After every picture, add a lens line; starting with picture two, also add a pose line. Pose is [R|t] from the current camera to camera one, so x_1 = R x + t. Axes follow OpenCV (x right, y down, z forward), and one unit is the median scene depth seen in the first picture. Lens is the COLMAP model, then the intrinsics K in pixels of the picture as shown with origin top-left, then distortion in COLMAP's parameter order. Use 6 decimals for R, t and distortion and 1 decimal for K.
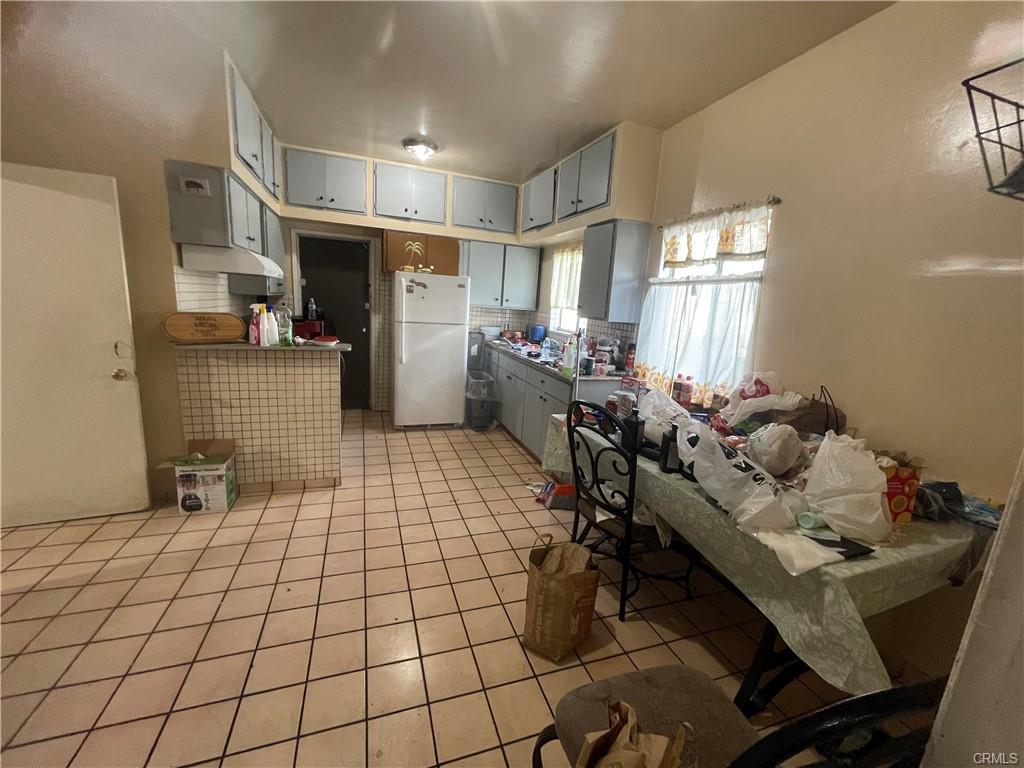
lens RADIAL K [[413.1, 0, 508.6], [0, 413.1, 381.5], [0, 0, 1]] dist [-0.000541, 0.000481]
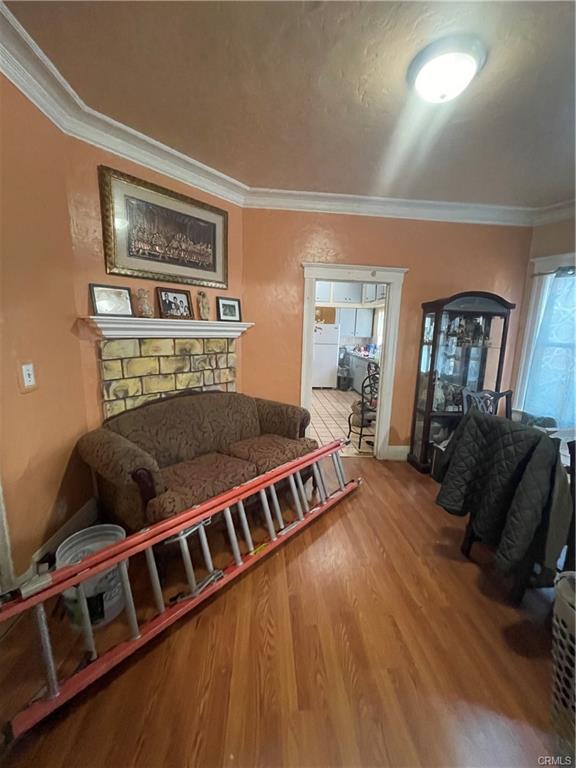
lens RADIAL K [[309.9, 0, 288.2], [0, 309.9, 382.8], [0, 0, 1]] dist [-0.000541, 0.000481]
pose [[0.964994, 0.010096, -0.262078, 0.120270], [-0.019130, 0.999307, -0.031941, 0.197904], [0.261574, 0.035837, 0.964518, -1.061827]]
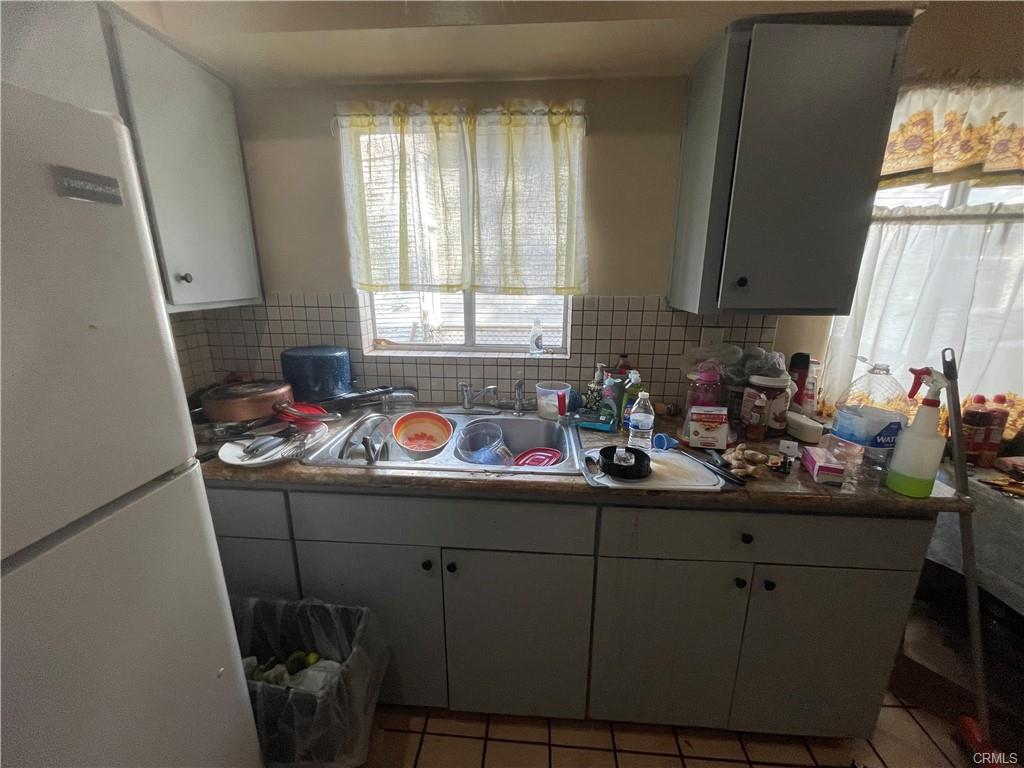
lens RADIAL K [[413.1, 0, 508.6], [0, 413.1, 381.5], [0, 0, 1]] dist [-0.000541, 0.000481]
pose [[0.399256, -0.295440, 0.867934, -0.249236], [0.201281, 0.951809, 0.231400, -0.246441], [-0.894472, 0.082310, 0.439482, 1.148104]]
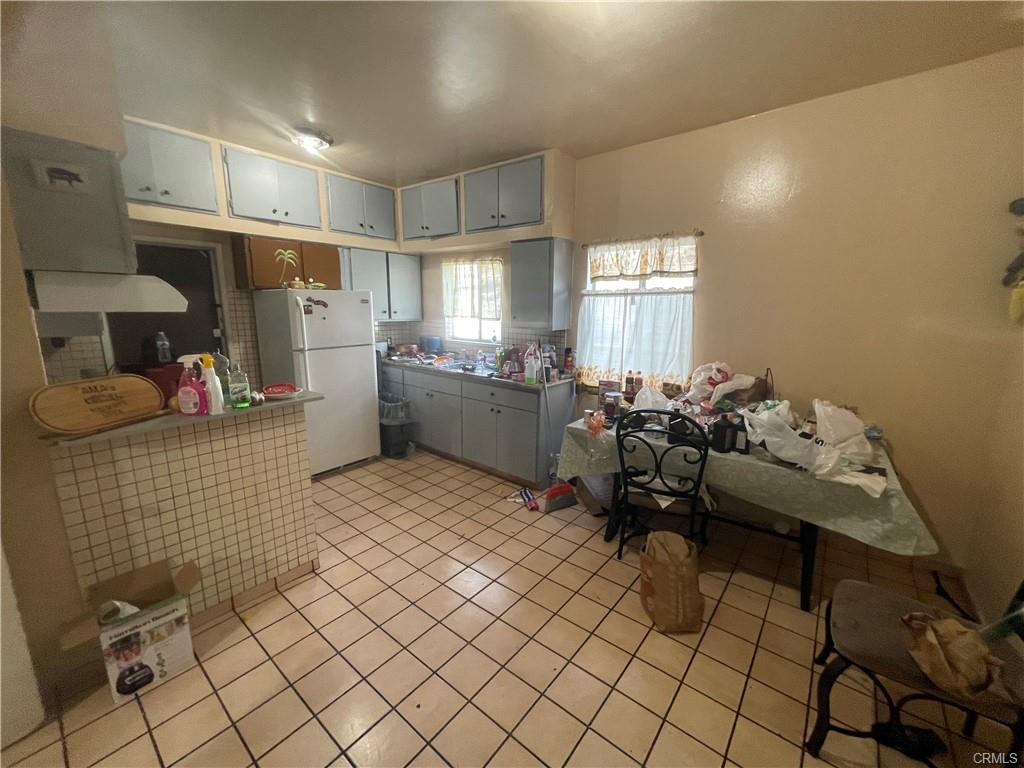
lens RADIAL K [[413.1, 0, 508.6], [0, 413.1, 381.5], [0, 0, 1]] dist [-0.000541, 0.000481]
pose [[0.852027, -0.152852, 0.500686, -0.434184], [0.145638, 0.987877, 0.053750, -0.089316], [-0.502832, 0.027123, 0.863959, 0.122166]]
